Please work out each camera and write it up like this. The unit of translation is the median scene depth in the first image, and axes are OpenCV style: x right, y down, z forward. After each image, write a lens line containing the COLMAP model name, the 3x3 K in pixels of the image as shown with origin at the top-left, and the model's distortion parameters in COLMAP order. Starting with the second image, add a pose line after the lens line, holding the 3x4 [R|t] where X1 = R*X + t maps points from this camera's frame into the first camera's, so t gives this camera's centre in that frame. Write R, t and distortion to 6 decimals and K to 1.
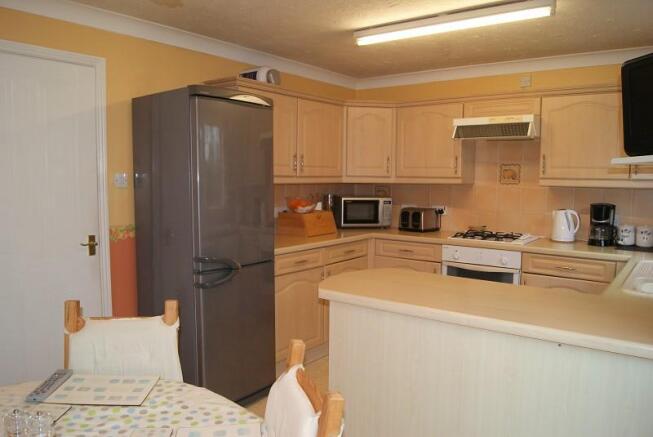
lens RADIAL K [[509.5, 0, 326.5], [0, 509.5, 218.5], [0, 0, 1]] dist [-0.076021, 0.001332]
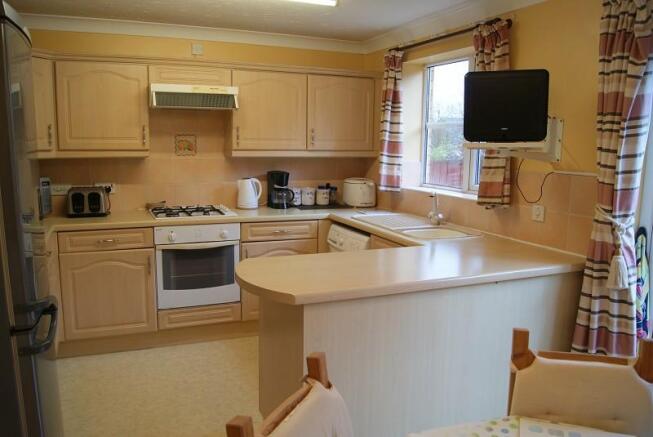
lens RADIAL K [[523.4, 0, 326.5], [0, 523.4, 218.5], [0, 0, 1]] dist [-0.068675, 0.001295]
pose [[0.494698, -0.127981, 0.859590, -0.410789], [0.063433, 0.991776, 0.111156, -0.046313], [-0.866747, -0.000462, 0.498748, 0.298896]]
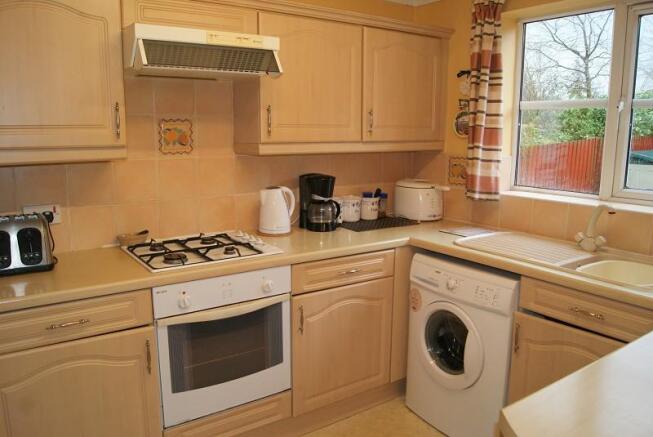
lens RADIAL K [[509.5, 0, 326.5], [0, 509.5, 218.5], [0, 0, 1]] dist [-0.076021, 0.001332]
pose [[0.314028, -0.169292, 0.934198, -0.161802], [0.080607, 0.985175, 0.151434, -0.075625], [-0.945986, 0.027749, 0.323019, 0.709103]]
